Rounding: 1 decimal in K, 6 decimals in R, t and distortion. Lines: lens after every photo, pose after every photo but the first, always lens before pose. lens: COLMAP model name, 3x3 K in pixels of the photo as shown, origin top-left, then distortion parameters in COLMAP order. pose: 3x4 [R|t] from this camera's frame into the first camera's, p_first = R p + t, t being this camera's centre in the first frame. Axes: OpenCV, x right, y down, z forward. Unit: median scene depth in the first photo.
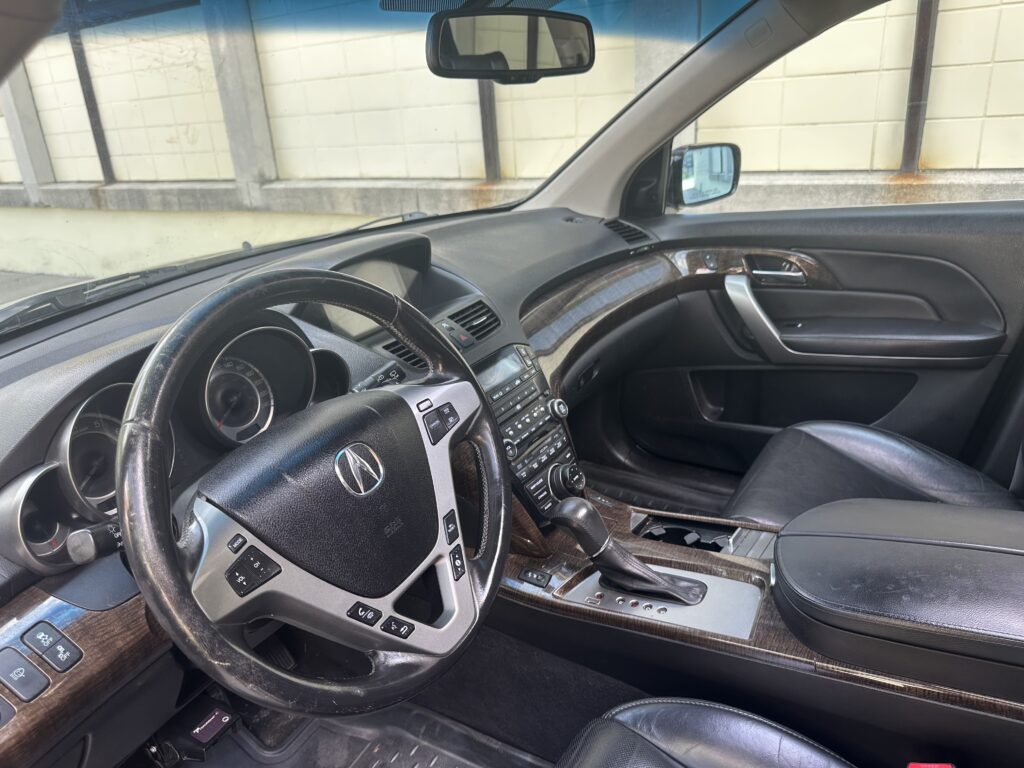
lens RADIAL K [[722.7, 0, 512.0], [0, 722.7, 384.0], [0, 0, 1]] dist [0.006052, -0.005979]
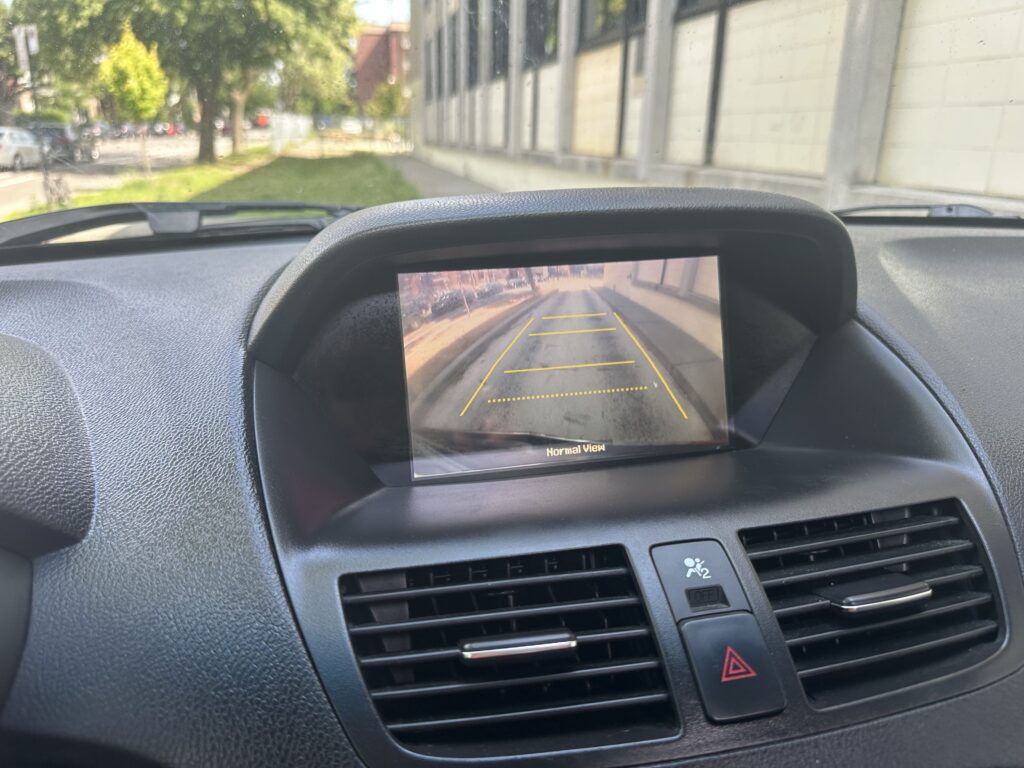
lens RADIAL K [[722.7, 0, 512.0], [0, 722.7, 384.0], [0, 0, 1]] dist [0.006052, -0.005979]
pose [[0.696277, 0.302464, -0.650934, 0.000121], [-0.308344, 0.944978, 0.109272, -0.024827], [0.648169, 0.124628, 0.751229, 0.133349]]
